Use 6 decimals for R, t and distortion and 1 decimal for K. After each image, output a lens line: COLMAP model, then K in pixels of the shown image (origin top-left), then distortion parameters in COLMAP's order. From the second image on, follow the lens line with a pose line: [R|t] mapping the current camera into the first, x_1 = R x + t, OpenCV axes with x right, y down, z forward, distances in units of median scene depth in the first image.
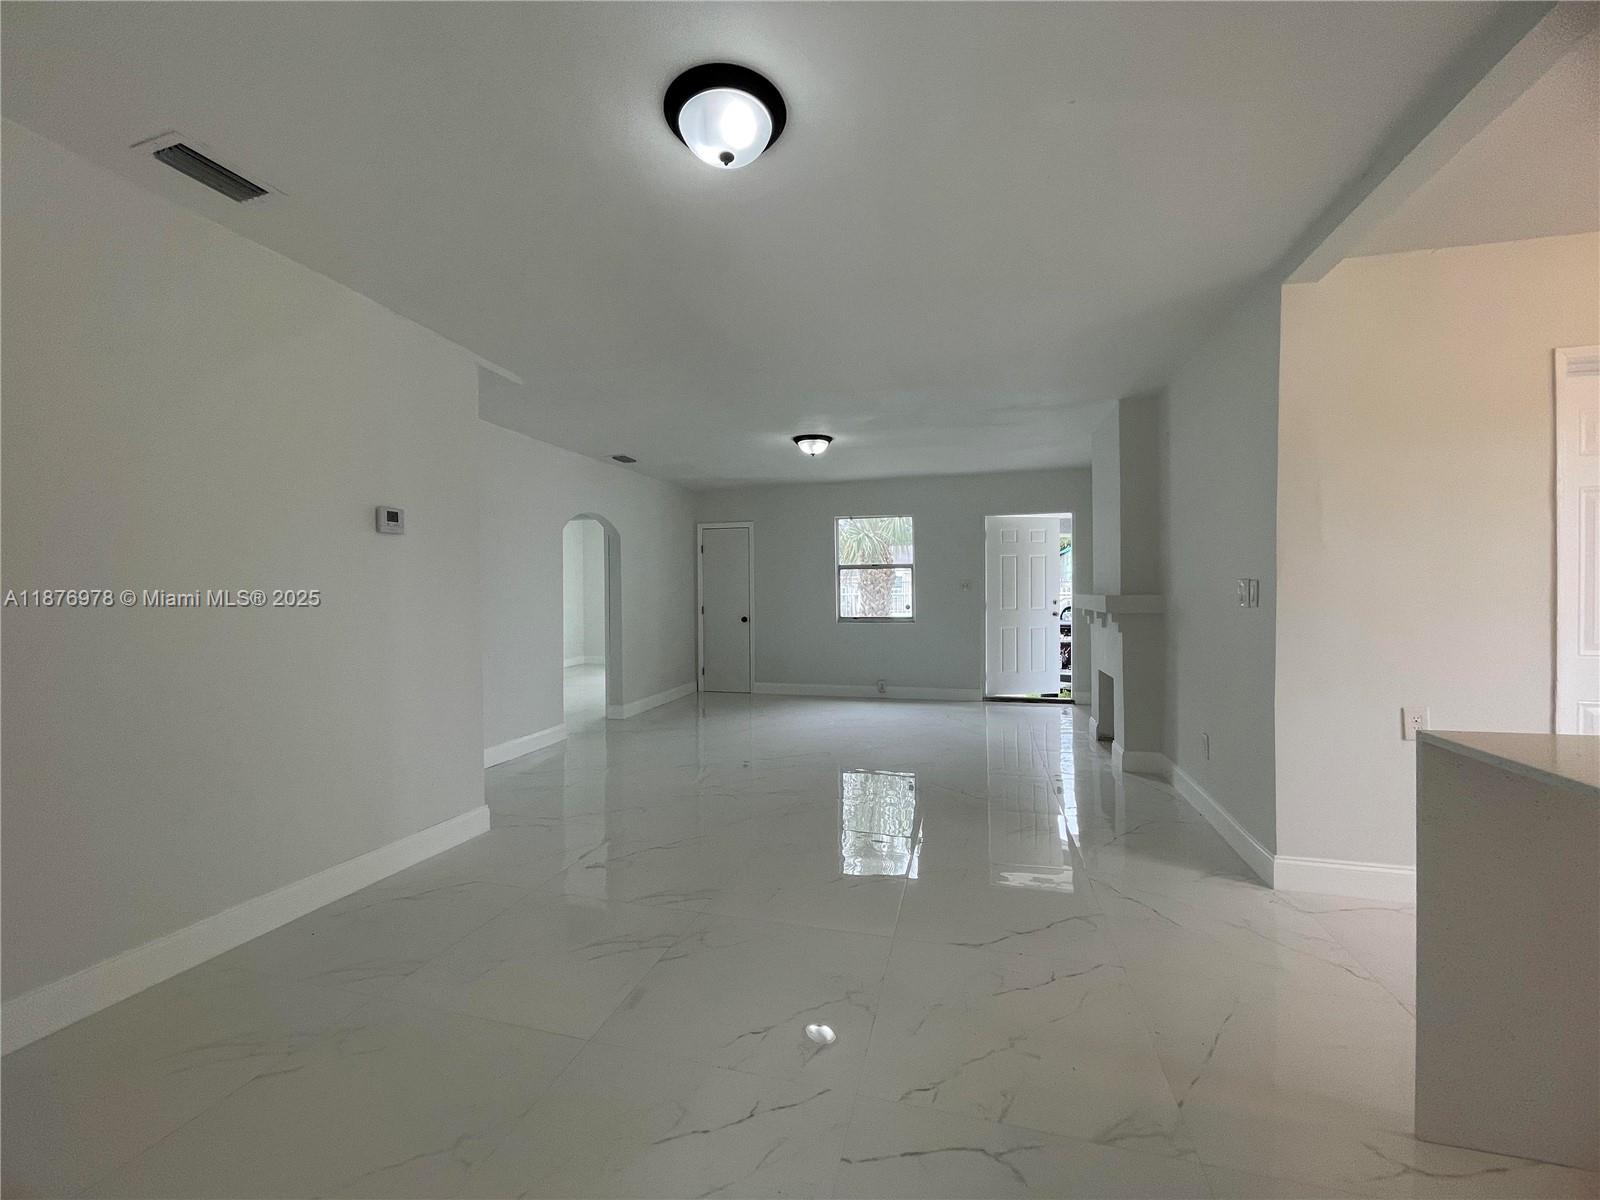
lens RADIAL K [[647.3, 0, 796.5], [0, 647.3, 599.1], [0, 0, 1]] dist [0.002210, -0.001628]
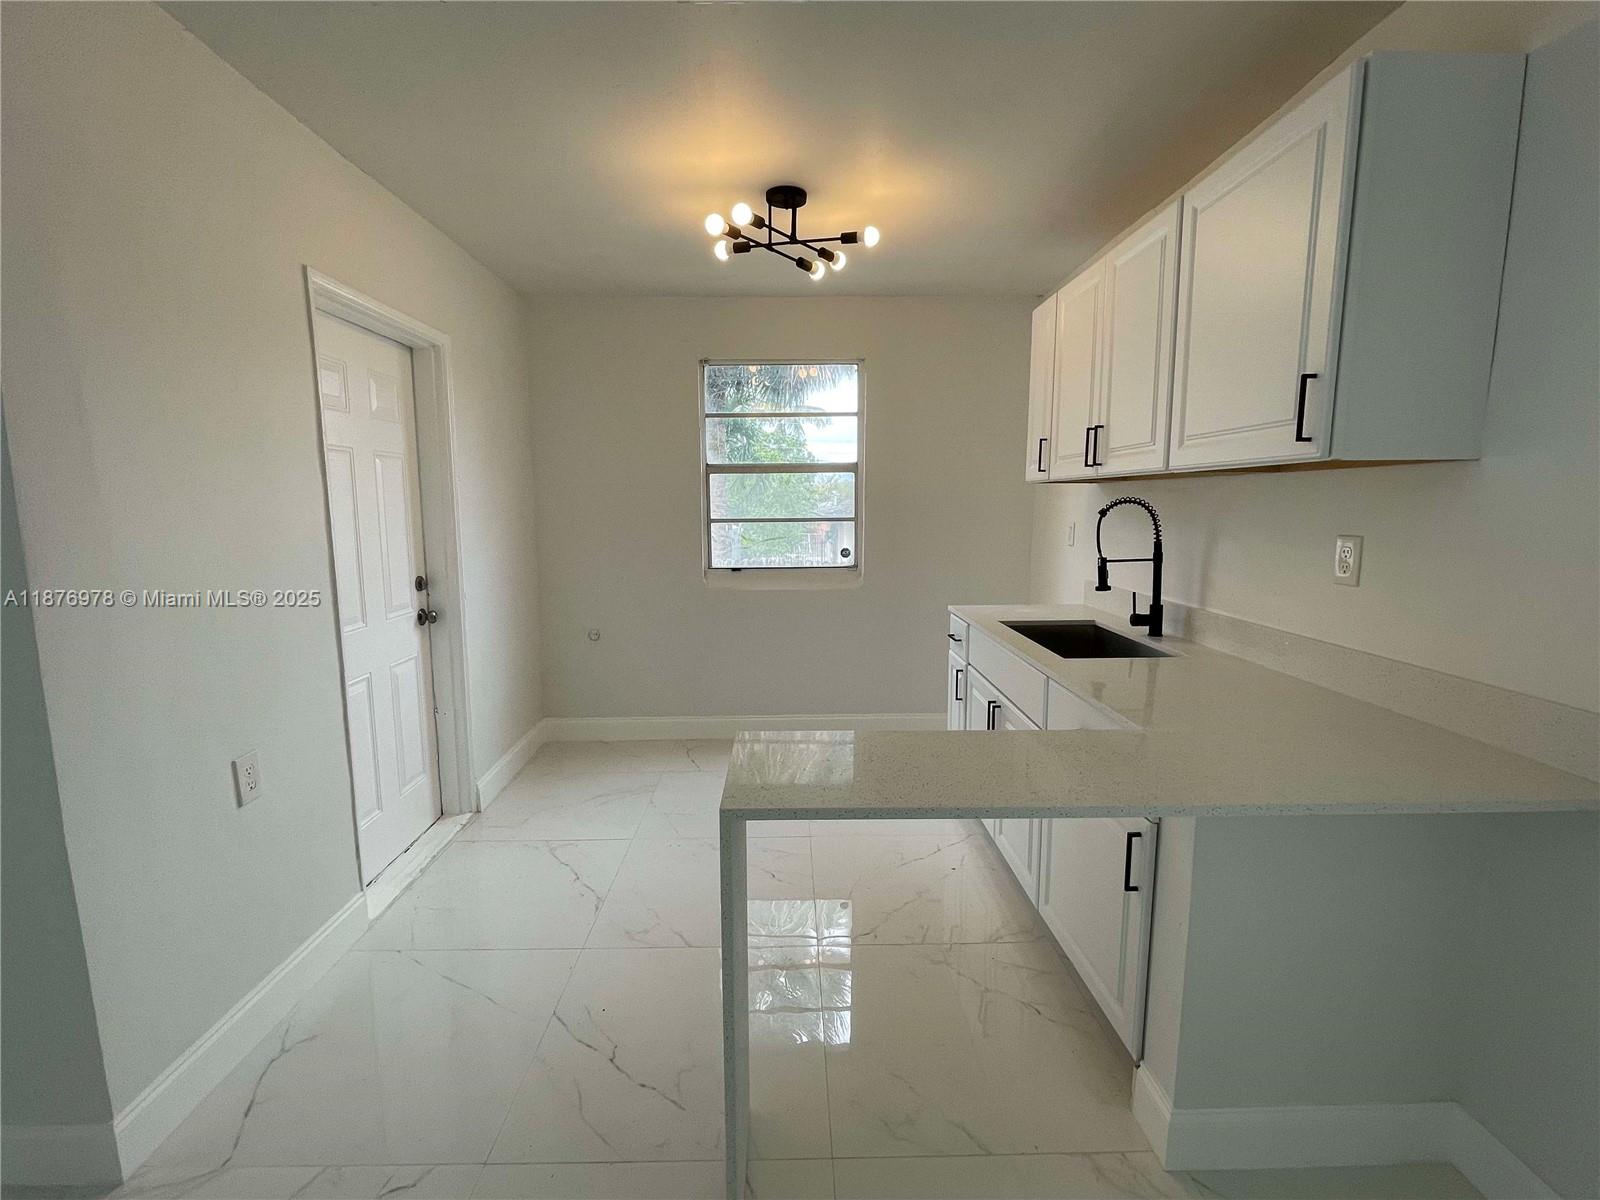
lens RADIAL K [[719.5, 0, 795.4], [0, 719.5, 598.6], [0, 0, 1]] dist [0.000116, 0.000185]
pose [[-0.276230, -0.118300, 0.953783, 0.041499], [0.018655, 0.991549, 0.128387, -0.030057], [-0.960911, 0.053257, -0.271688, 0.251989]]
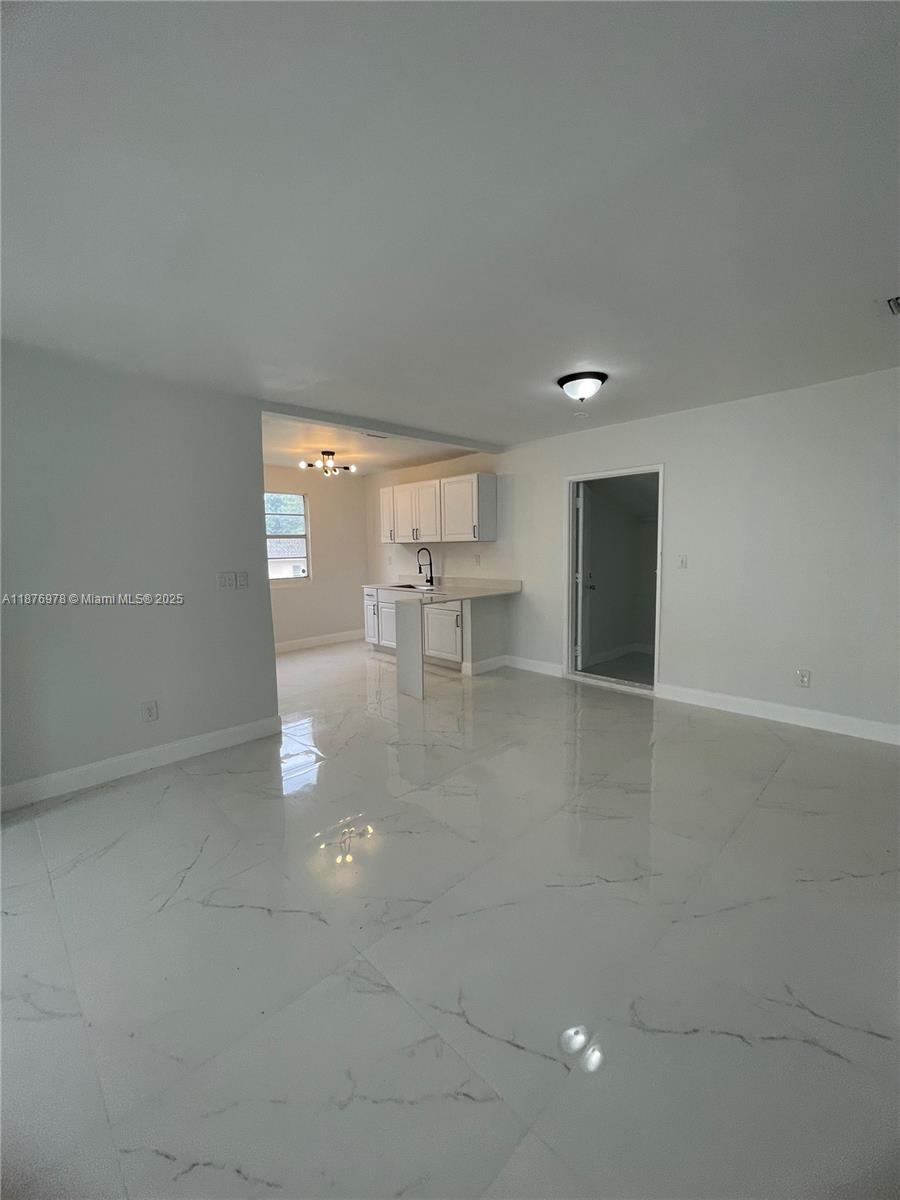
lens RADIAL K [[485.5, 0, 452.0], [0, 485.5, 598.7], [0, 0, 1]] dist [0.002210, -0.001628]
pose [[-0.865636, -0.031774, 0.499665, -0.168872], [0.028340, 0.993275, 0.112260, -0.037708], [-0.499872, 0.111337, -0.858914, 0.789544]]
